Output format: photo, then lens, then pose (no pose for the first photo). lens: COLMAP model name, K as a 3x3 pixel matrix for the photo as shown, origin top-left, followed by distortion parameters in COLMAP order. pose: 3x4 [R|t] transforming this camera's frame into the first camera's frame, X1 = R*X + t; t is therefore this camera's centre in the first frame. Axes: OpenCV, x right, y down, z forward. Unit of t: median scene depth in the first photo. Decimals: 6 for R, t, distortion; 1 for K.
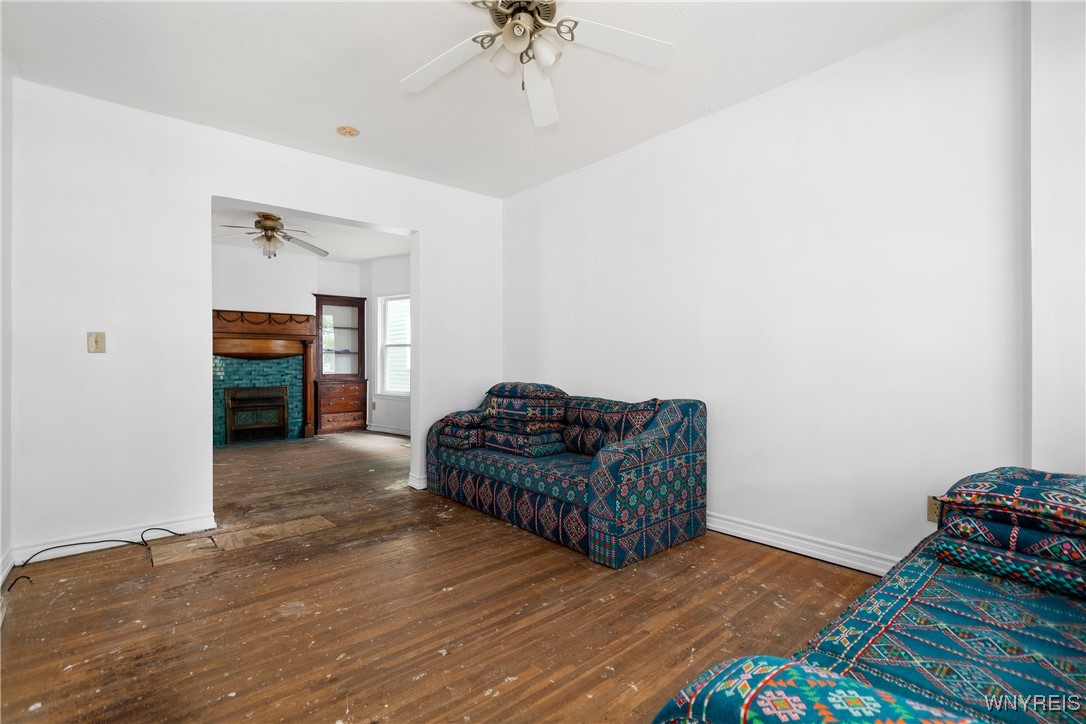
lens RADIAL K [[497.8, 0, 542.4], [0, 497.8, 366.8], [0, 0, 1]] dist [-0.003830, 0.000526]
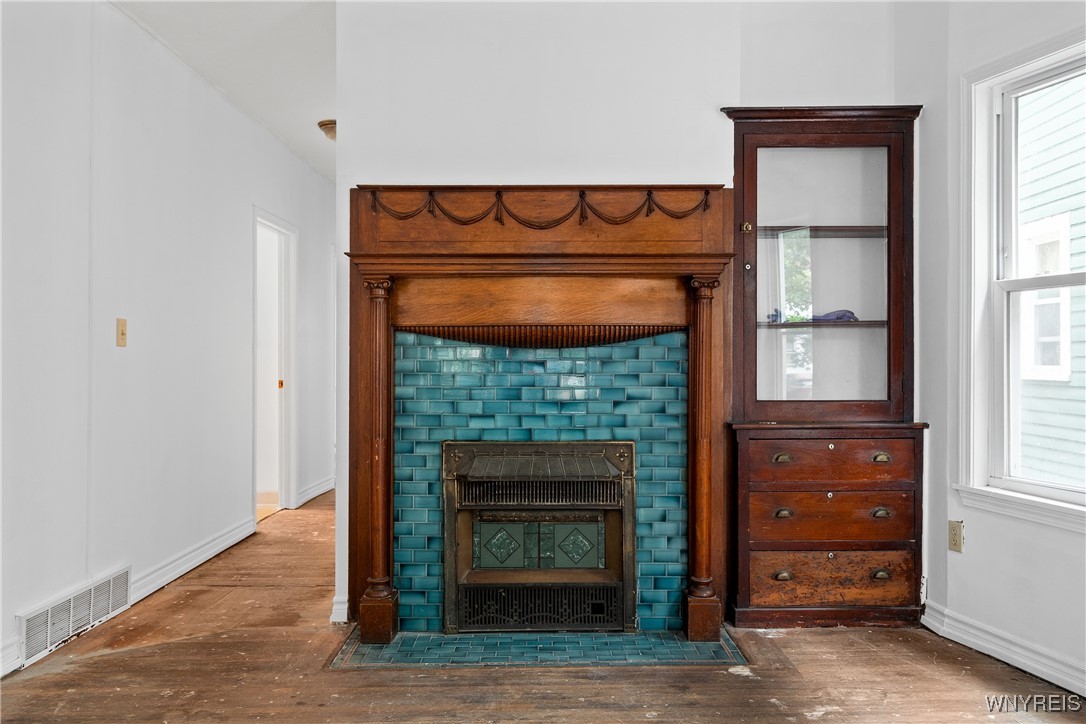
lens RADIAL K [[848.8, 0, 547.9], [0, 848.8, 366.5], [0, 0, 1]] dist [0.006980, -0.012727]
pose [[0.750549, -0.000767, -0.660815, -0.229205], [-0.007289, 0.999929, -0.009439, 0.001055], [0.660775, 0.011901, 0.750490, 0.598002]]
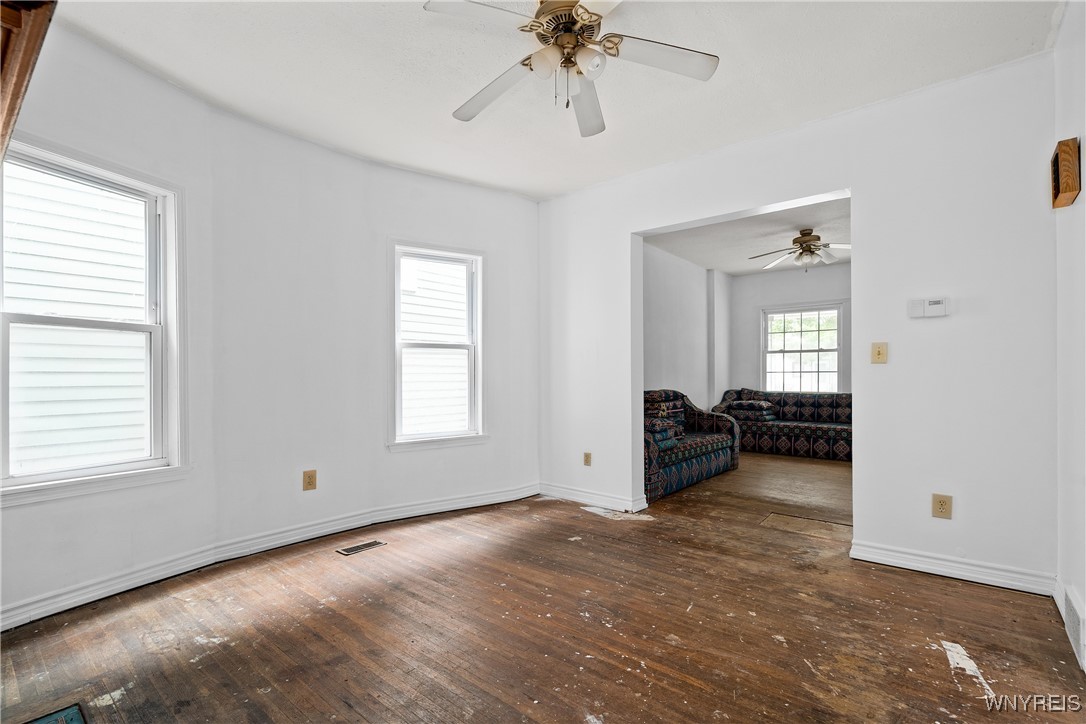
lens RADIAL K [[497.8, 0, 547.4], [0, 497.8, 371.9], [0, 0, 1]] dist [-0.003830, 0.000526]
pose [[-0.170039, 0.012142, 0.985363, -0.691849], [0.014743, 0.999844, -0.009776, -0.004382], [-0.985327, 0.012865, -0.170191, 0.801374]]
